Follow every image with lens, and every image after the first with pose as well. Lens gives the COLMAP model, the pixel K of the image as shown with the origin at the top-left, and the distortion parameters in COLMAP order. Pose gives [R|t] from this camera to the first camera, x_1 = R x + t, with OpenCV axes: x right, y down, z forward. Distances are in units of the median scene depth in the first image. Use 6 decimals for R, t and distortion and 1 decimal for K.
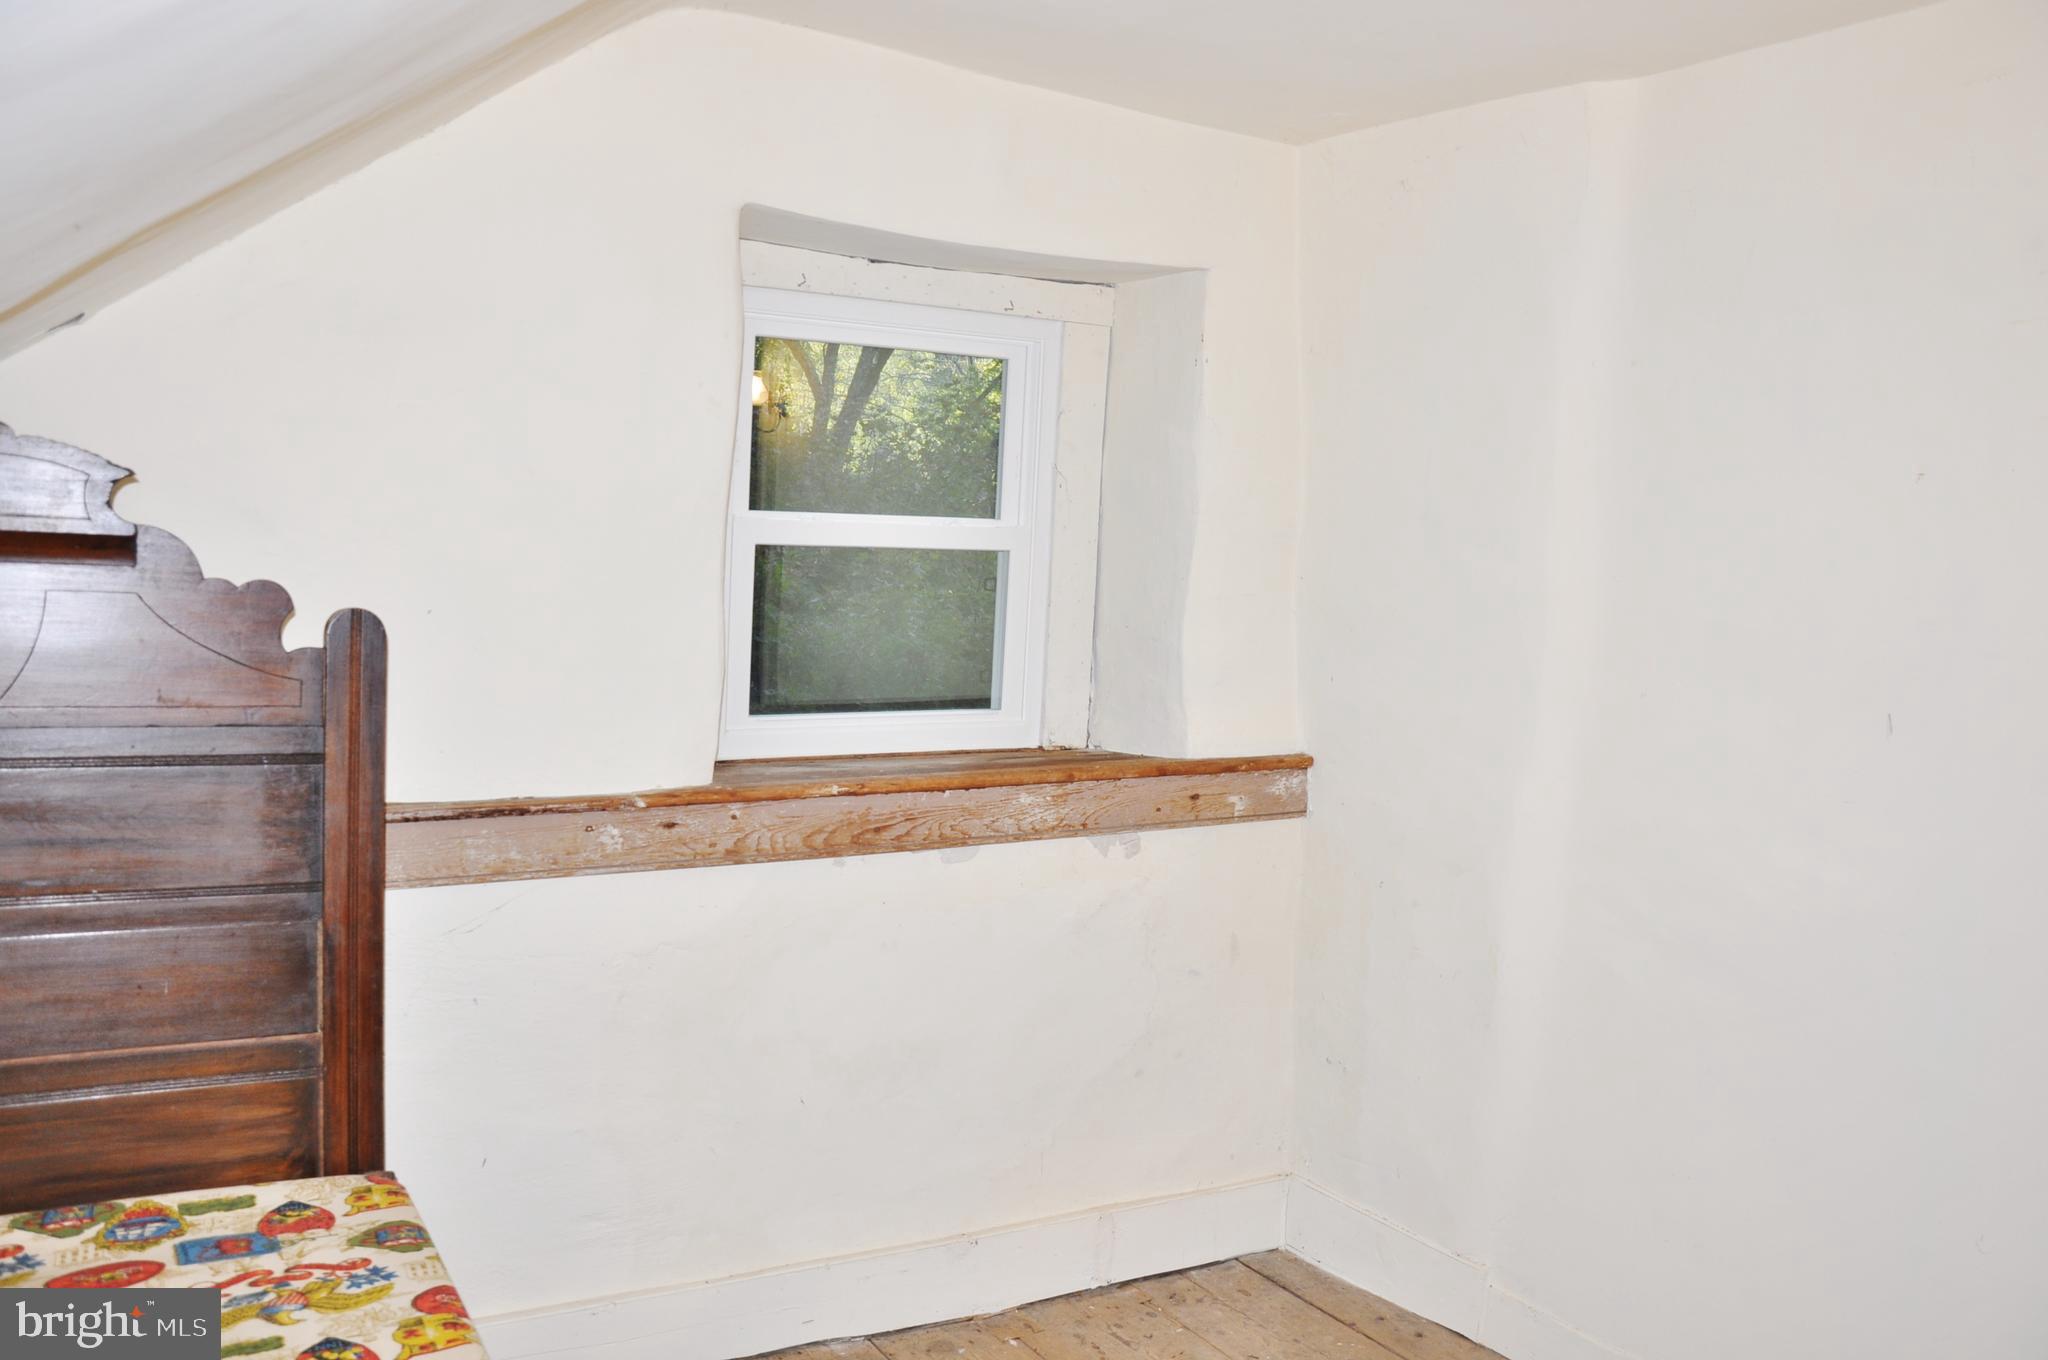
lens RADIAL K [[1612.2, 0, 1024.0], [0, 1612.2, 680.0], [0, 0, 1]] dist [-0.154632, 0.127171]
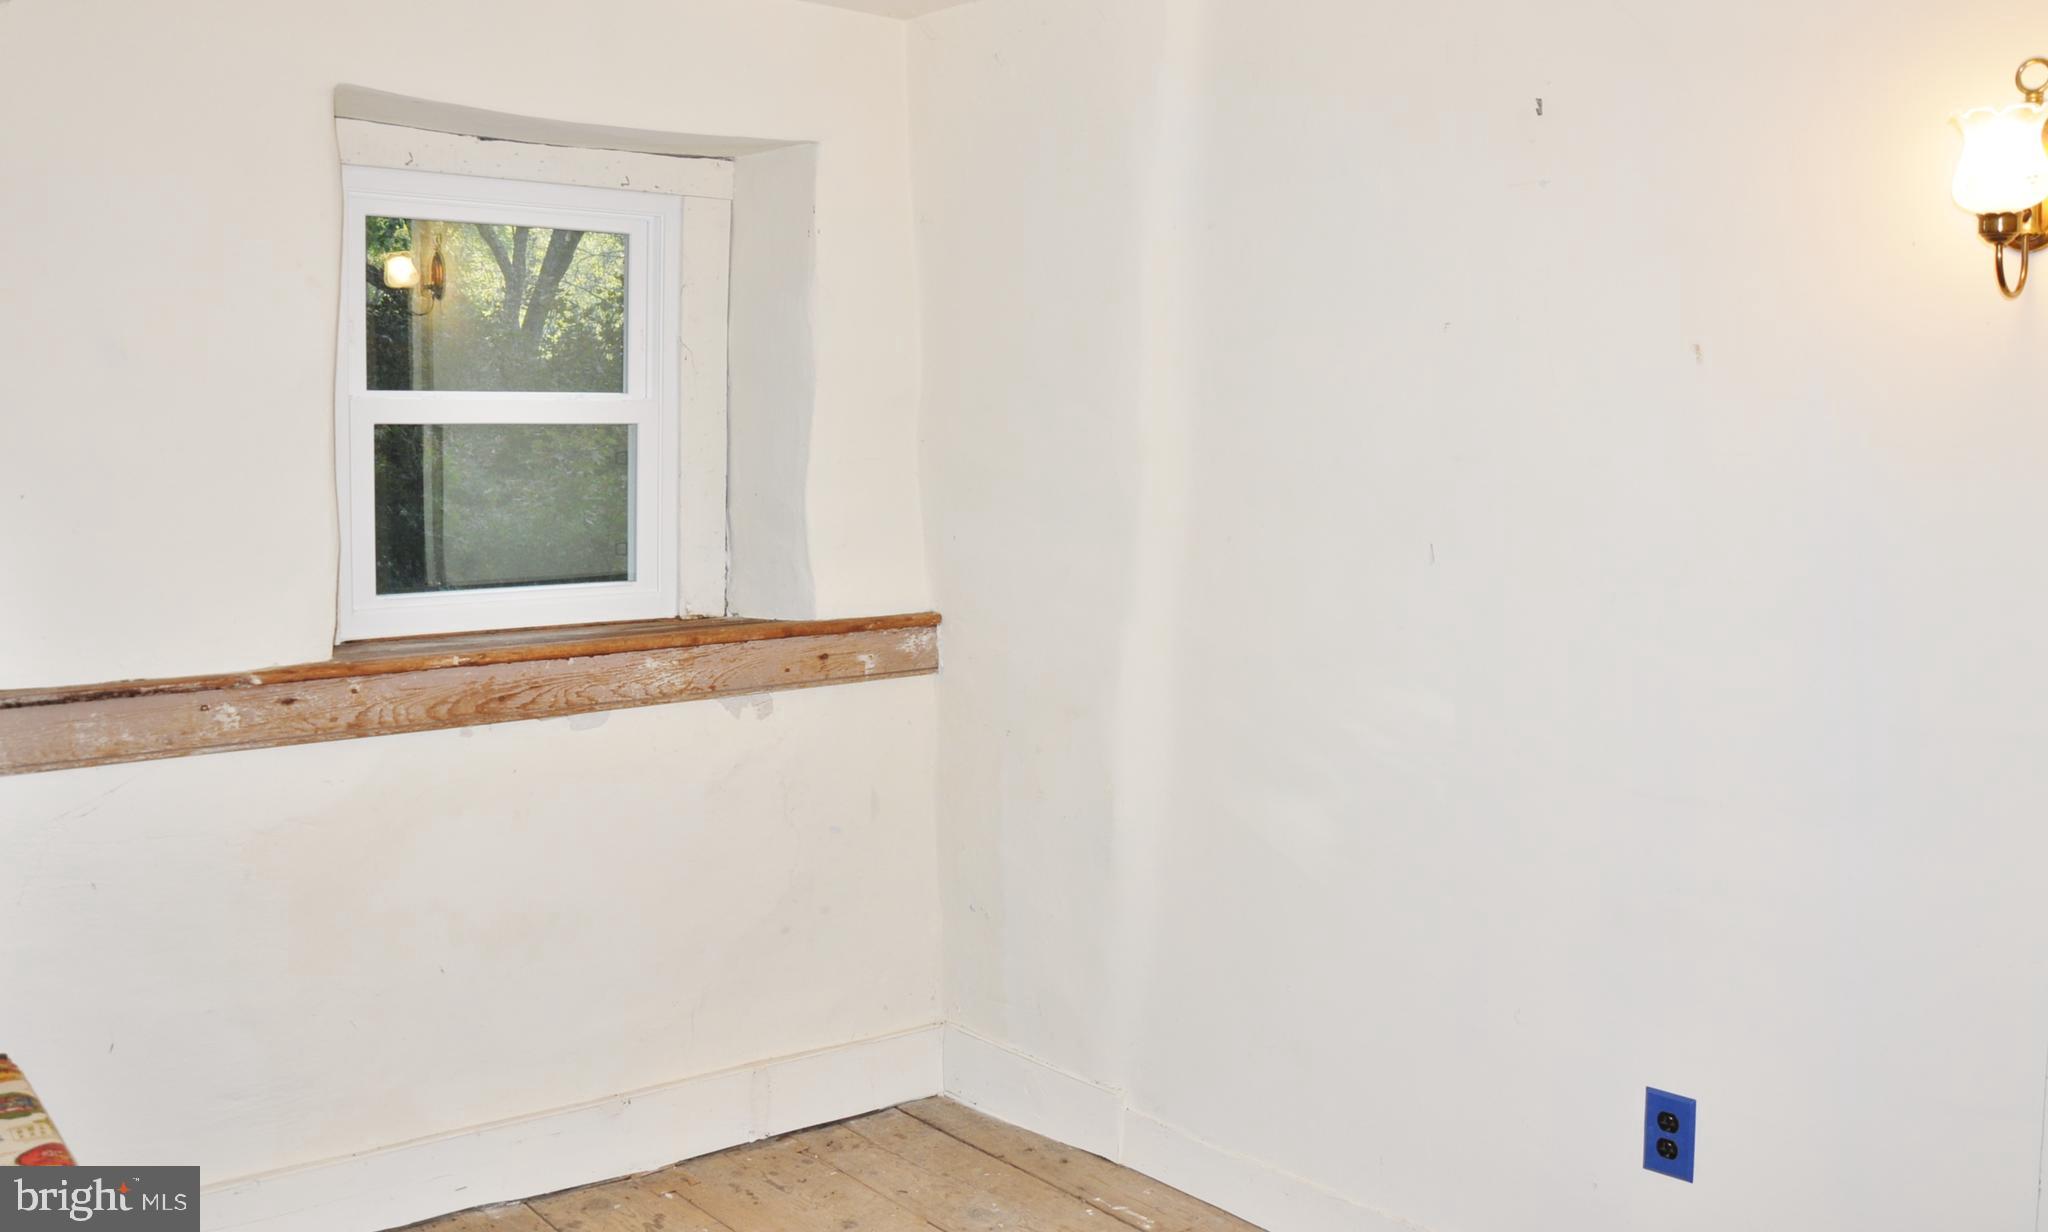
lens RADIAL K [[1697.4, 0, 1024.0], [0, 1697.4, 616.0], [0, 0, 1]] dist [-0.152571, 0.122550]
pose [[0.986778, -0.041836, 0.156588, 0.072763], [0.037640, 0.998851, 0.029667, 0.021930], [-0.157649, -0.023381, 0.987218, -0.101791]]
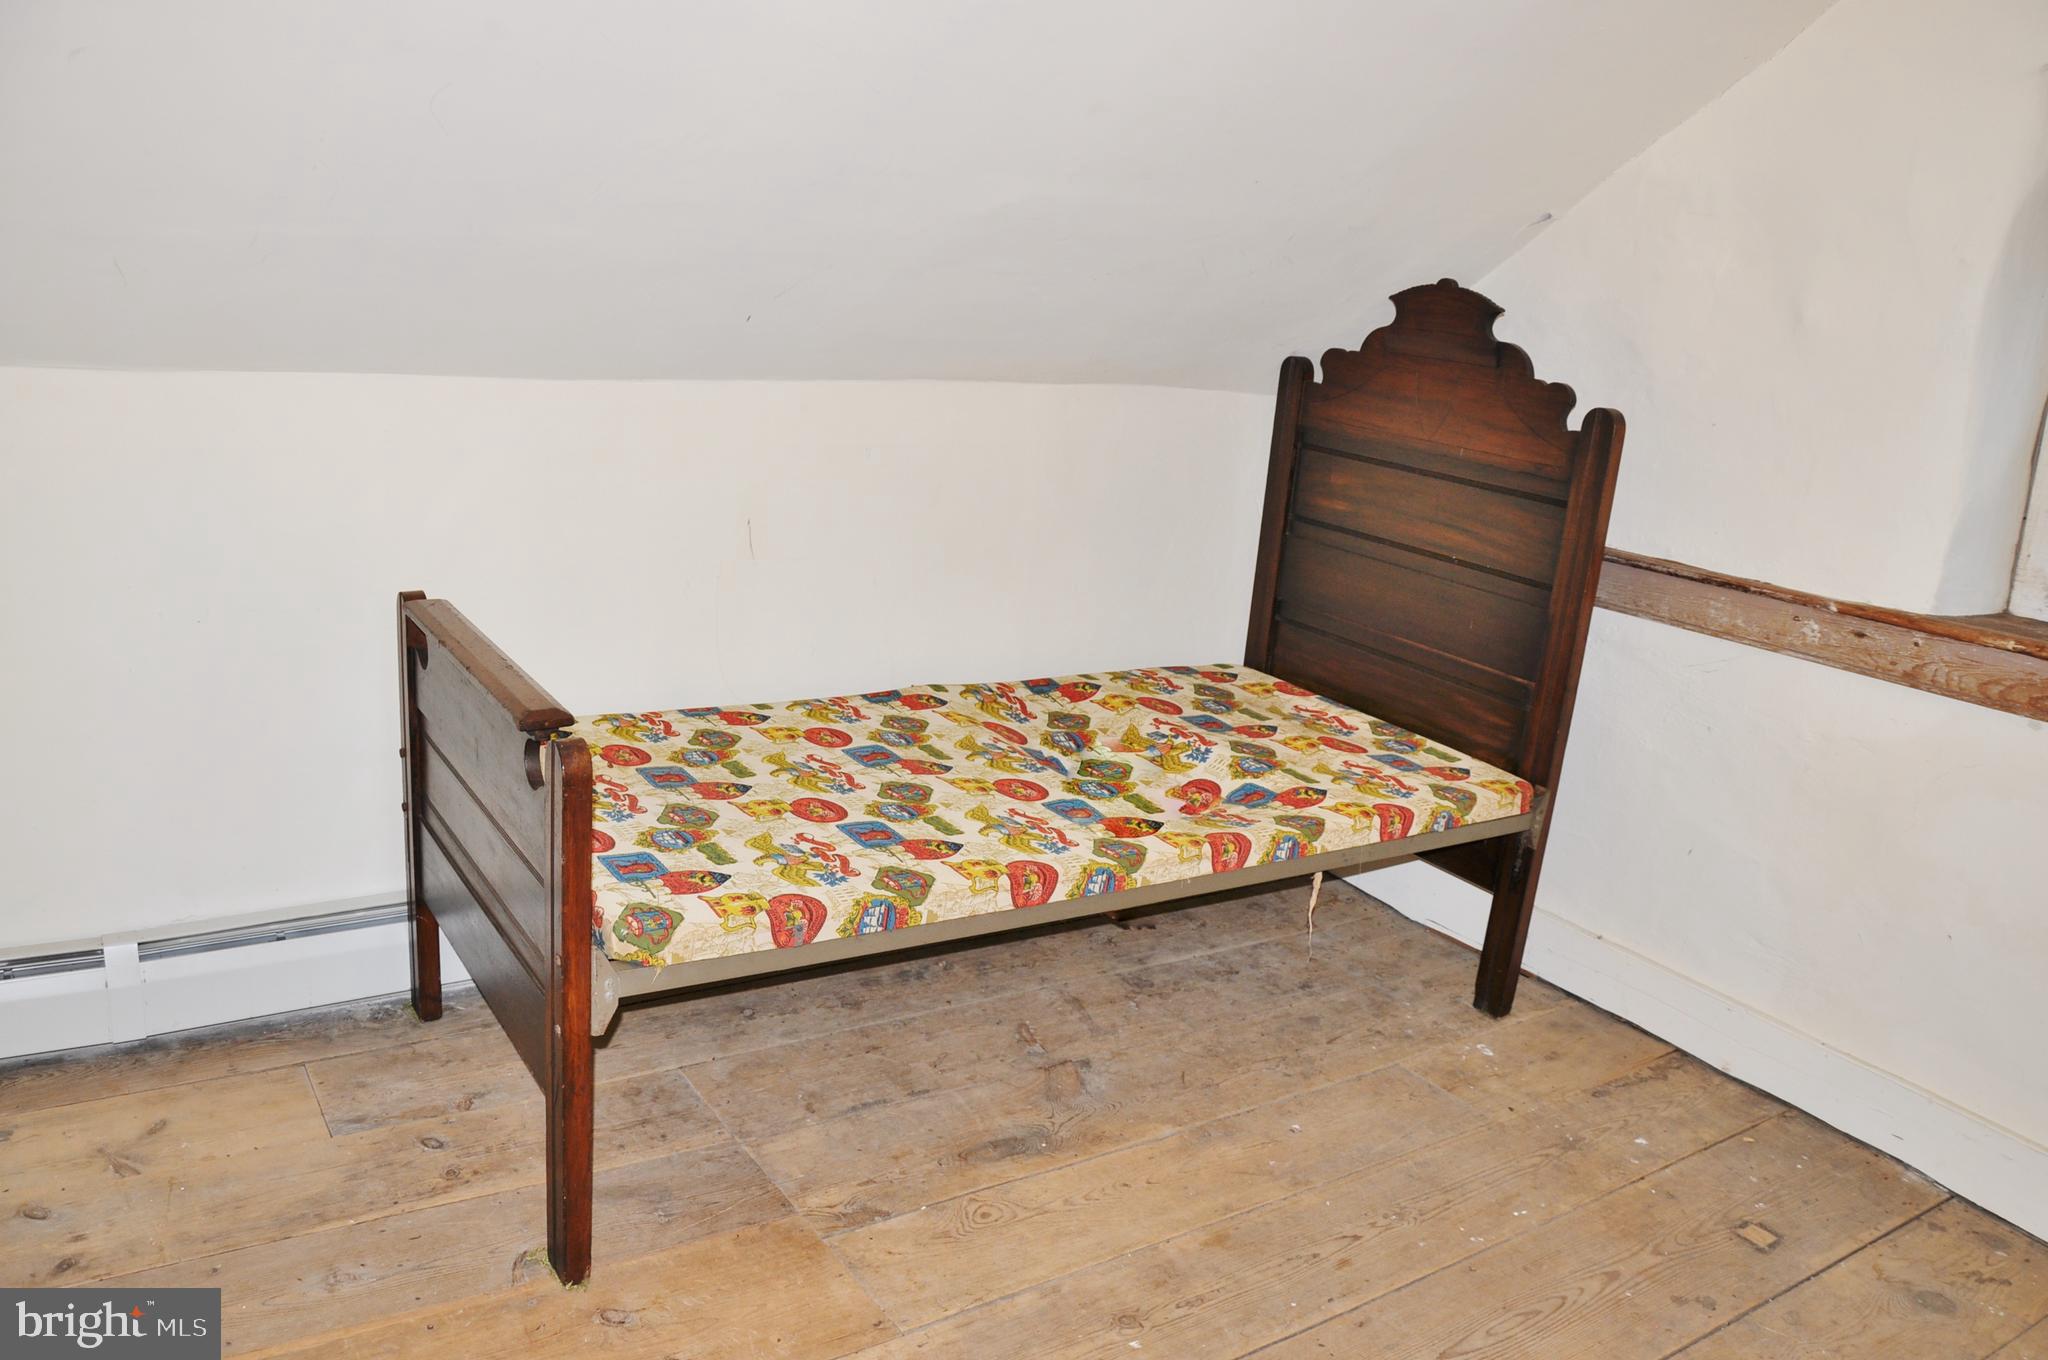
lens RADIAL K [[1612.2, 0, 1024.0], [0, 1612.2, 680.0], [0, 0, 1]] dist [-0.154632, 0.127171]
pose [[0.055158, 0.222182, -0.973444, 0.805152], [-0.150628, 0.965622, 0.211862, -0.023954], [0.987051, 0.134942, 0.086728, 0.292286]]
